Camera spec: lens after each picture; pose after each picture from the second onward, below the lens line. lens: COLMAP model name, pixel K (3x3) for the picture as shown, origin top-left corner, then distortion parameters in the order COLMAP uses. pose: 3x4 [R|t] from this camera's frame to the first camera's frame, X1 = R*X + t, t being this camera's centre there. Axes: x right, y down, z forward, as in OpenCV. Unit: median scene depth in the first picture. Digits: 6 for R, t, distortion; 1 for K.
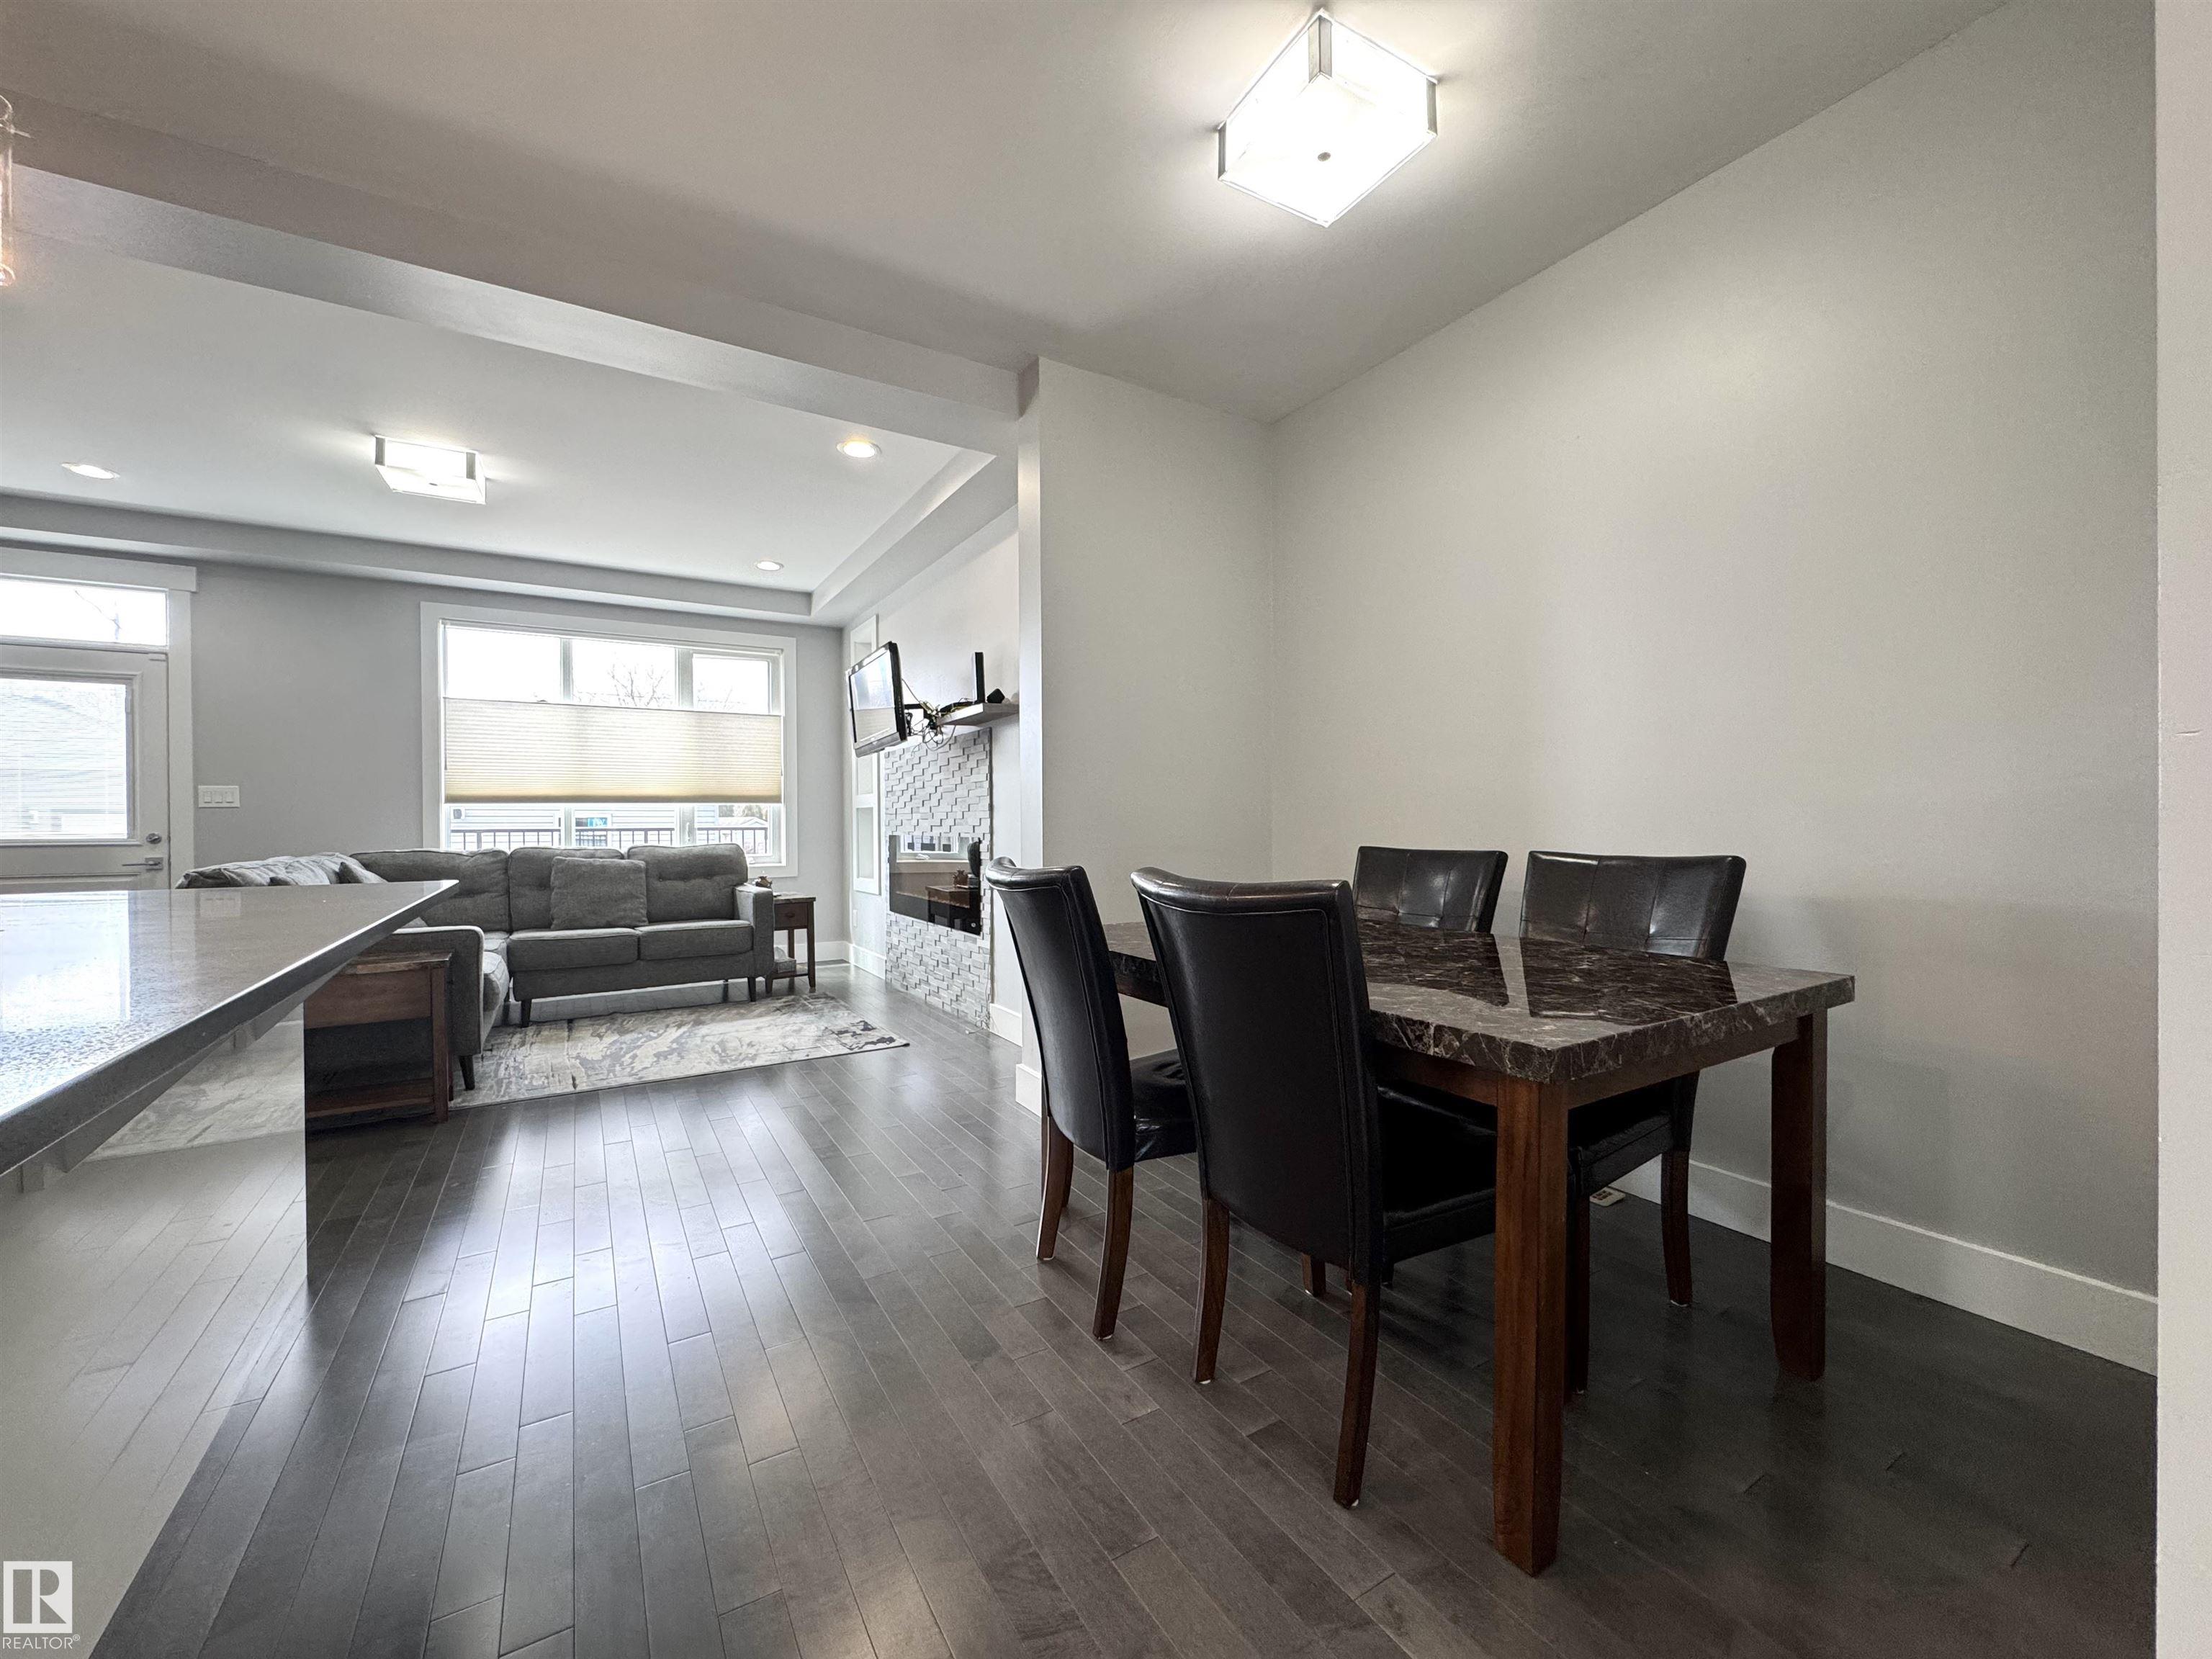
lens RADIAL K [[889.3, 0, 1114.9], [0, 889.3, 824.8], [0, 0, 1]] dist [-0.003394, -0.000421]
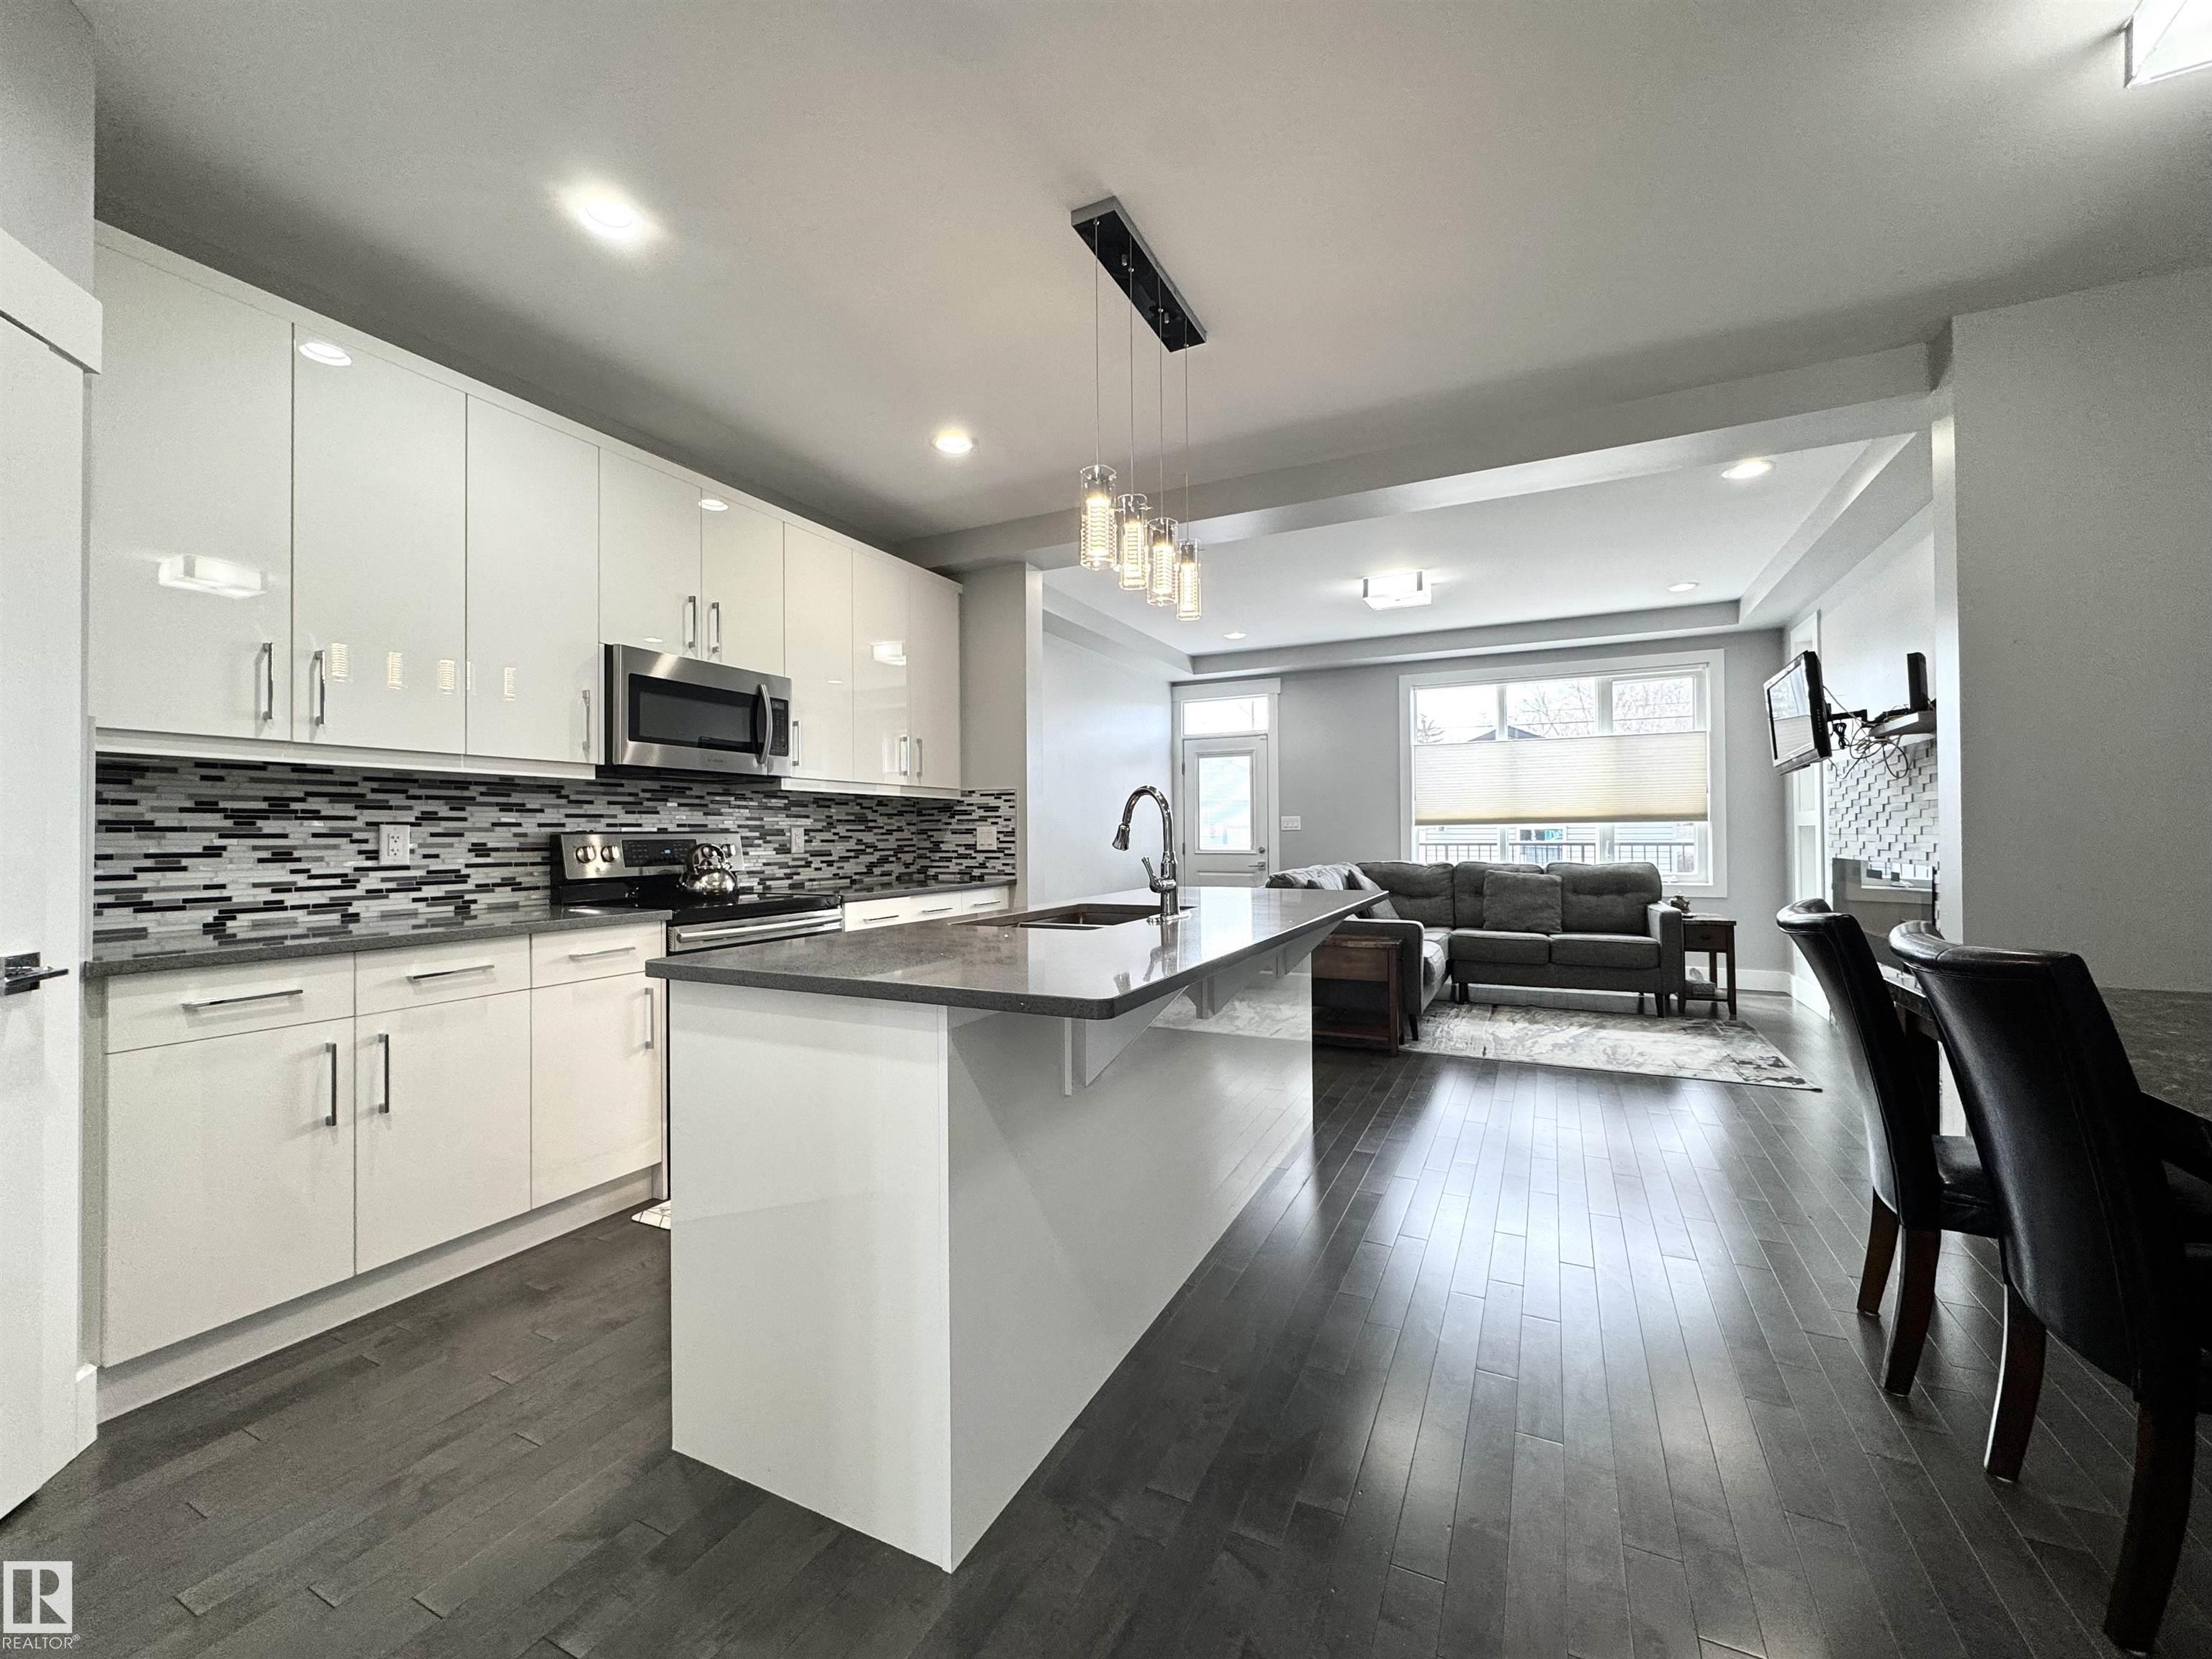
lens RADIAL K [[889.3, 0, 1106.1], [0, 889.3, 825.8], [0, 0, 1]] dist [-0.003394, -0.000421]
pose [[0.531684, -0.005555, -0.846925, 0.133051], [0.000746, 0.999981, -0.006091, -0.018825], [0.846942, 0.002607, 0.531678, -0.100229]]
